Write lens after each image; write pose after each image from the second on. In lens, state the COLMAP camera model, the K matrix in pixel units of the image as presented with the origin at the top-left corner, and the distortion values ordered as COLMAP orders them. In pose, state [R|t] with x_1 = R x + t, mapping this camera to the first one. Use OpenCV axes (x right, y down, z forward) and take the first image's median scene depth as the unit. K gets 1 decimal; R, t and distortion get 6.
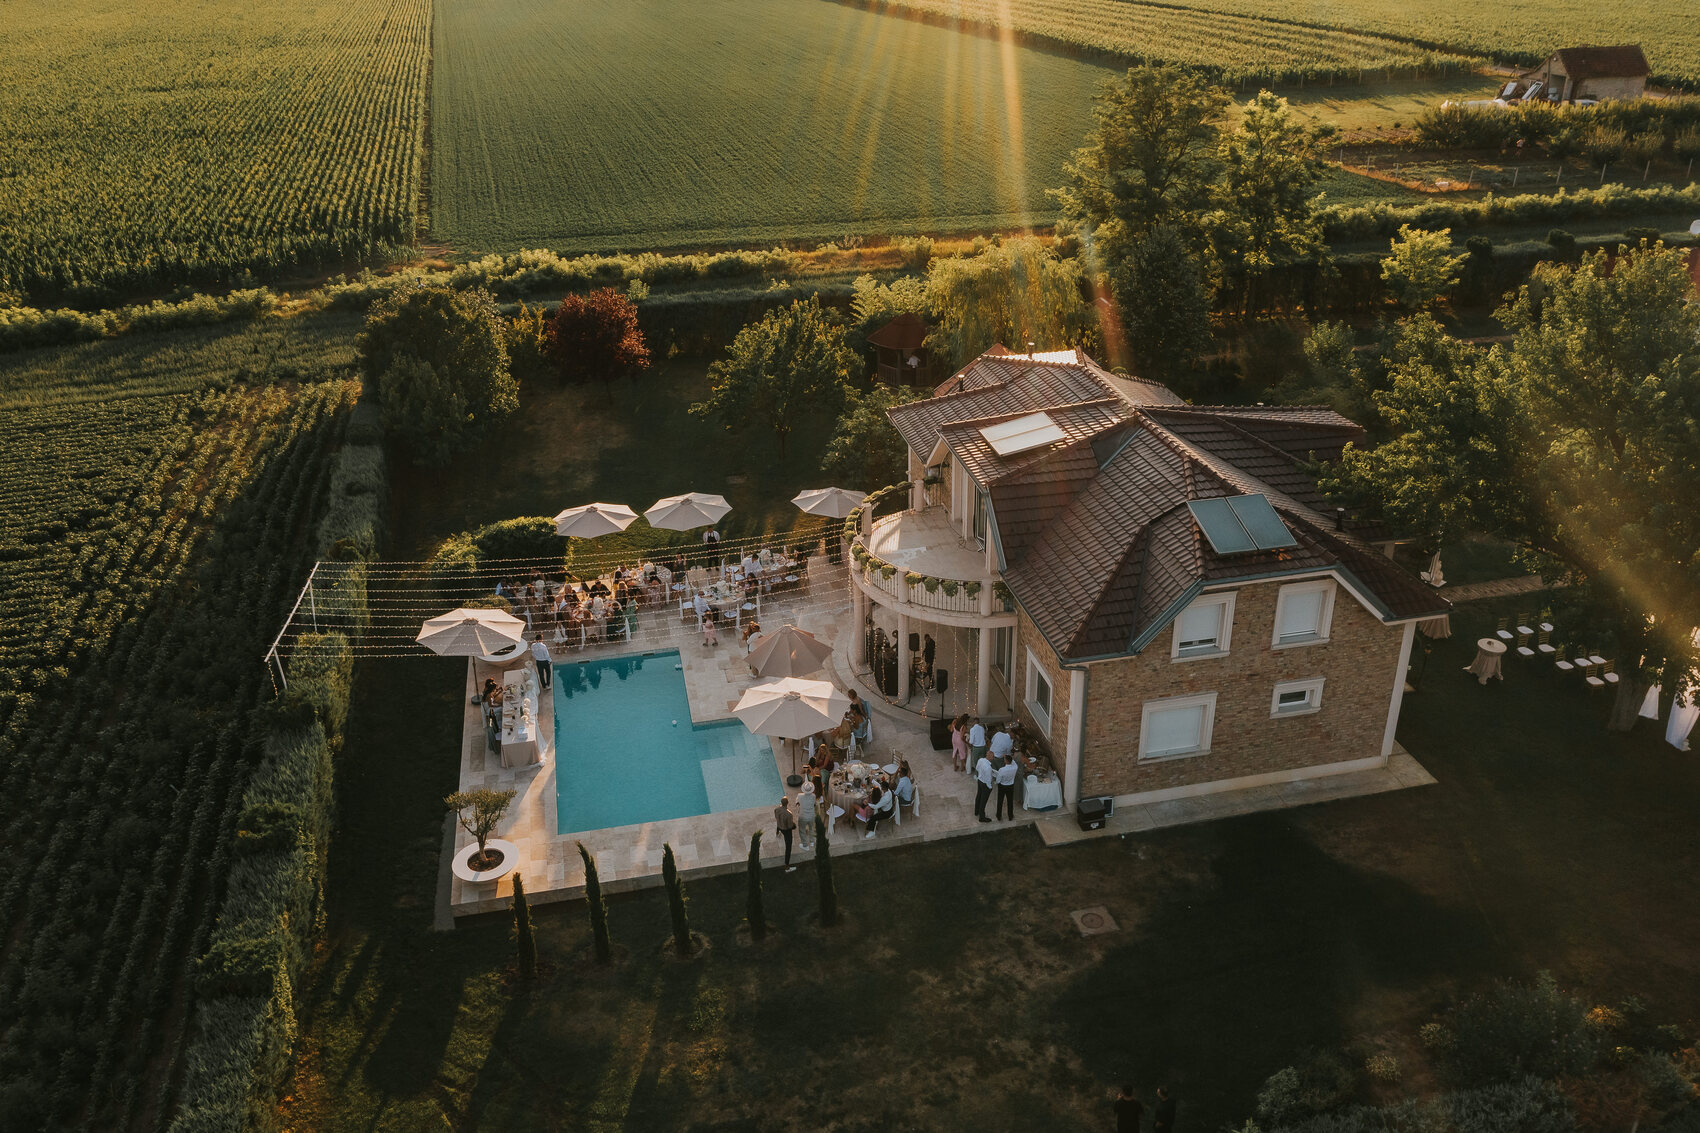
lens RADIAL K [[1360.1, 0, 850.0], [0, 1360.1, 566.5], [0, 0, 1]] dist [-0.005263, -0.004304]
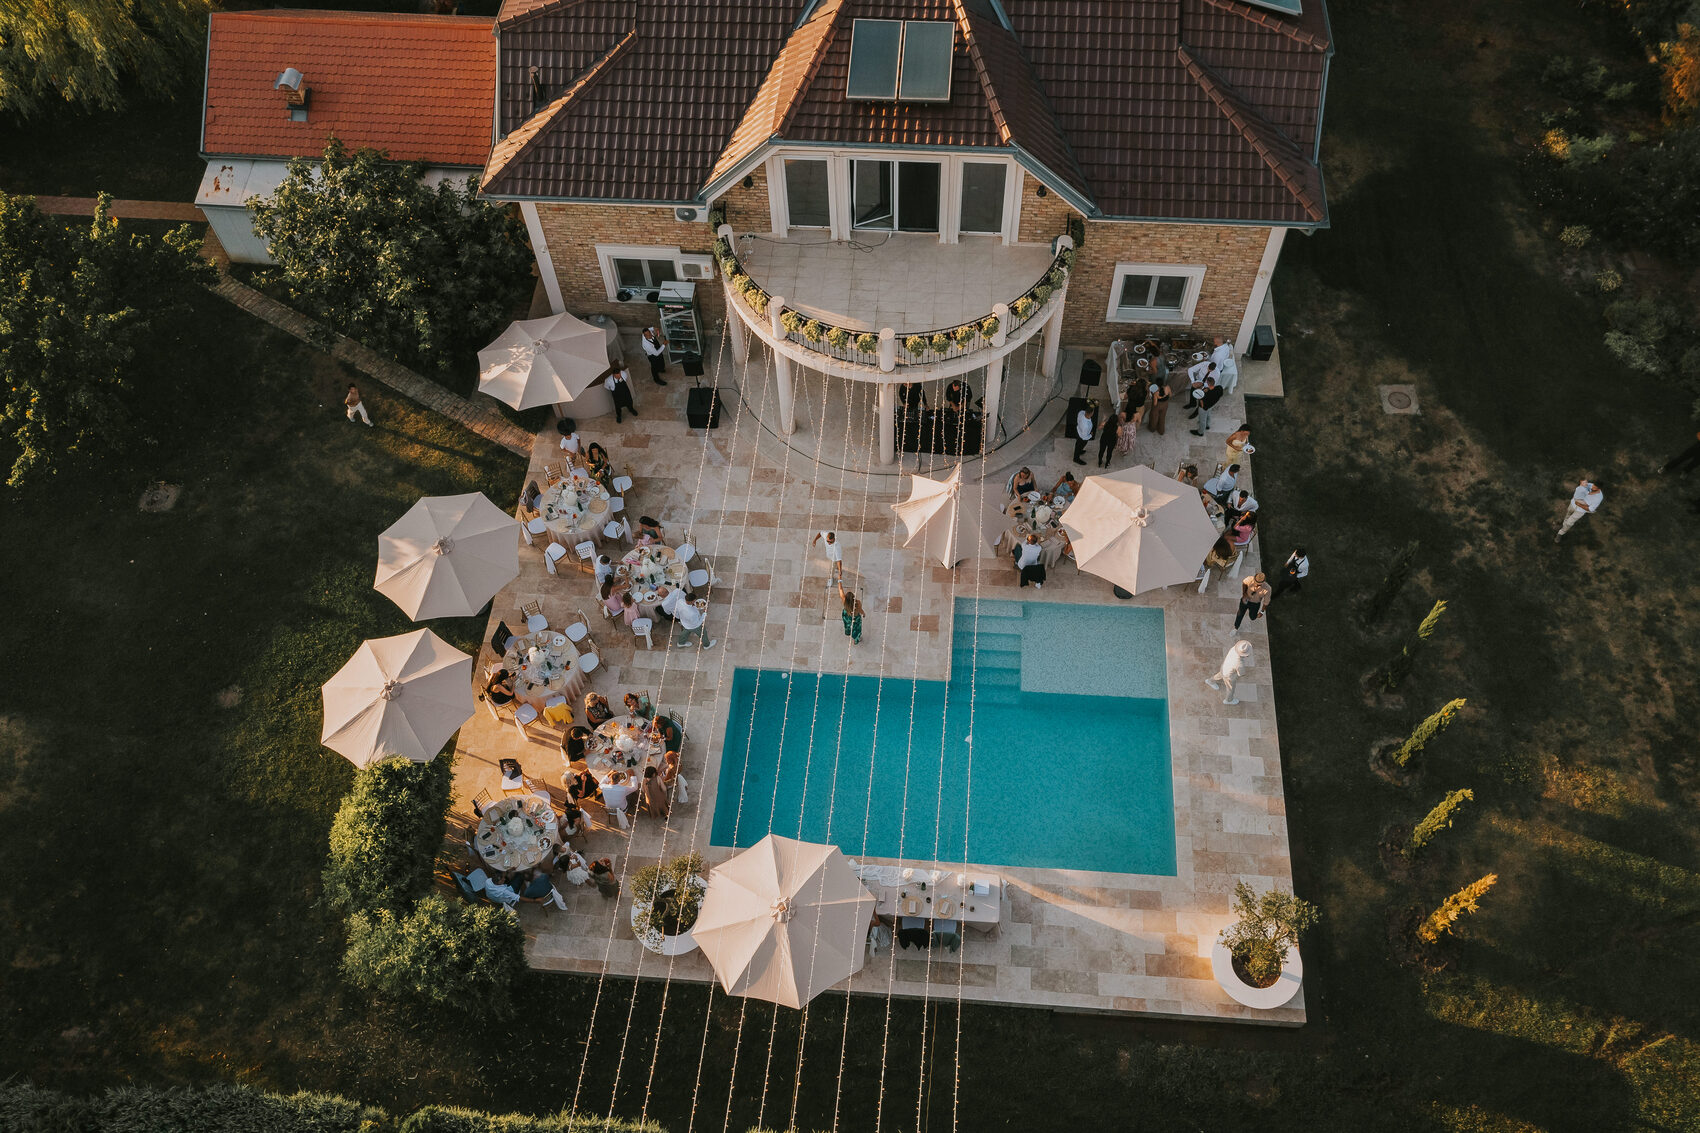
lens RADIAL K [[1360.1, 0, 850.0], [0, 1360.1, 566.5], [0, 0, 1]] dist [-0.005263, -0.004304]
pose [[0.286514, -0.810093, 0.511526, -0.541401], [0.435279, 0.585691, 0.683739, -0.522172], [-0.853488, 0.026756, 0.520425, 0.794071]]
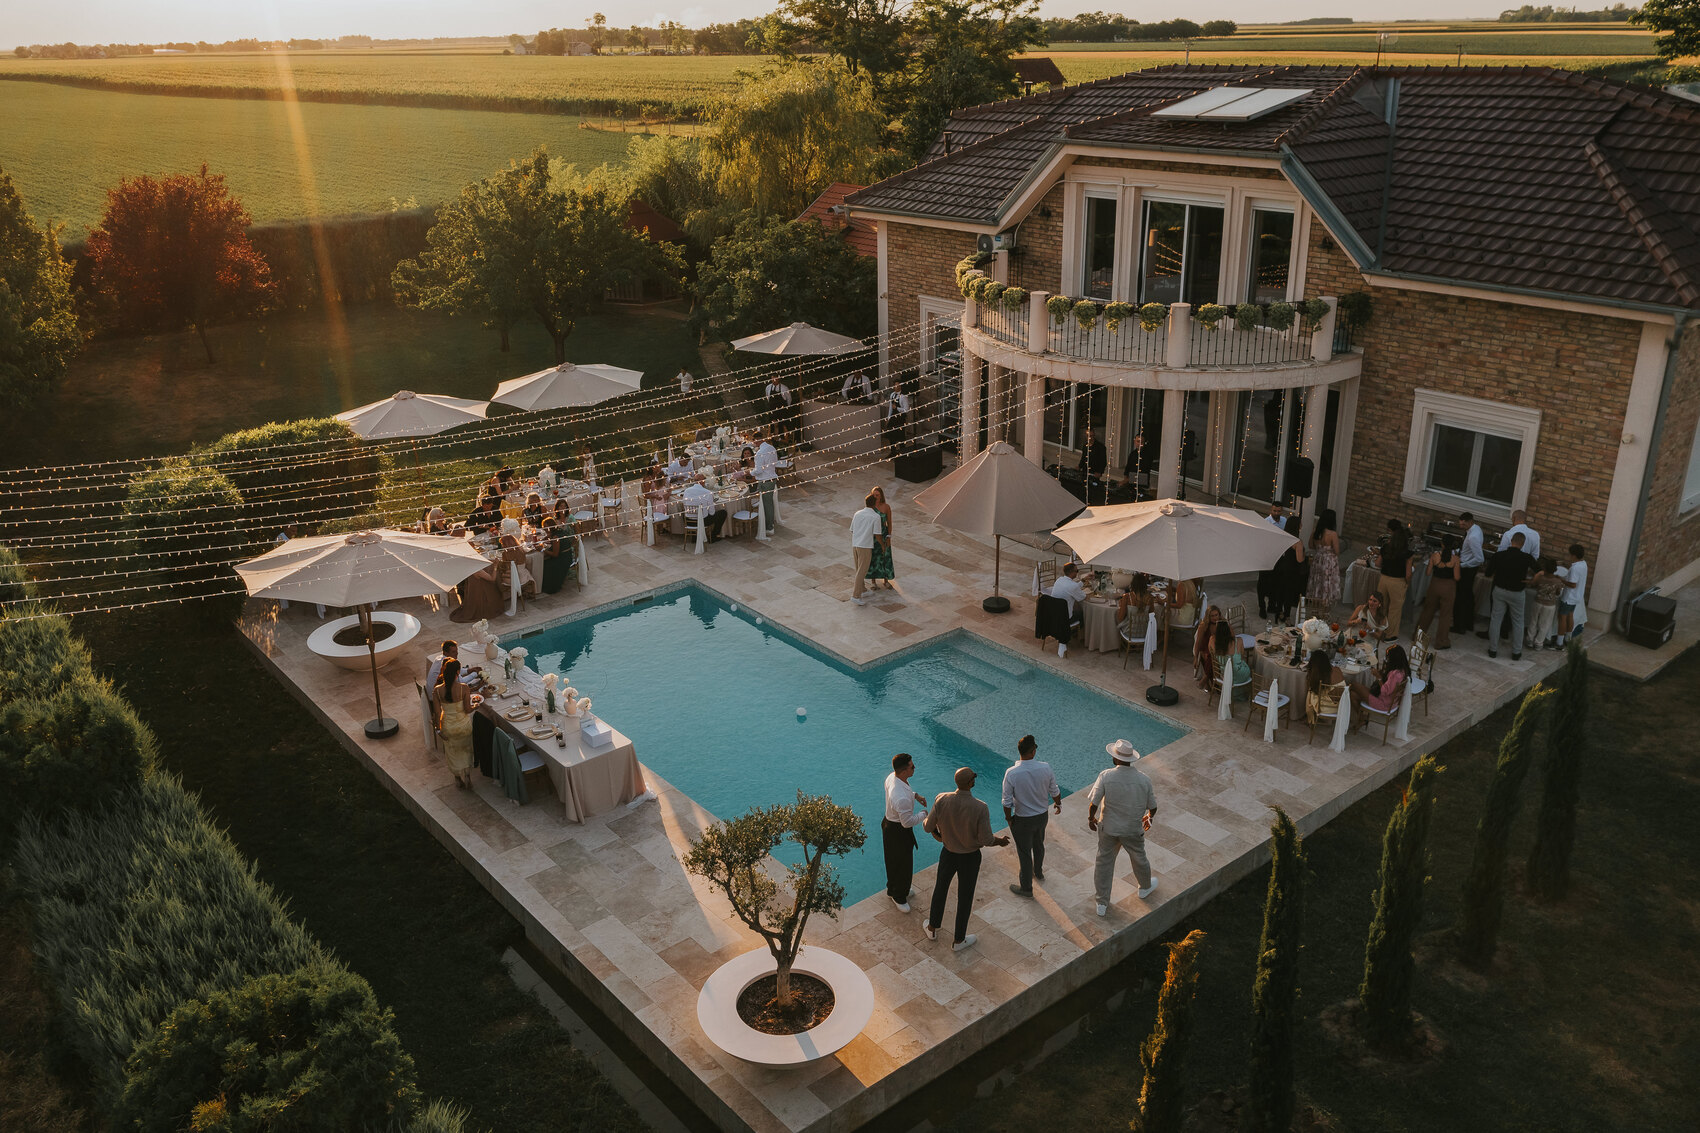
lens RADIAL K [[1360.1, 0, 850.0], [0, 1360.1, 566.5], [0, 0, 1]] dist [-0.005263, -0.004304]
pose [[0.888468, -0.165685, 0.427987, -0.396188], [0.200293, 0.979045, -0.036779, 0.113835], [-0.412925, 0.118400, 0.903036, 0.642039]]
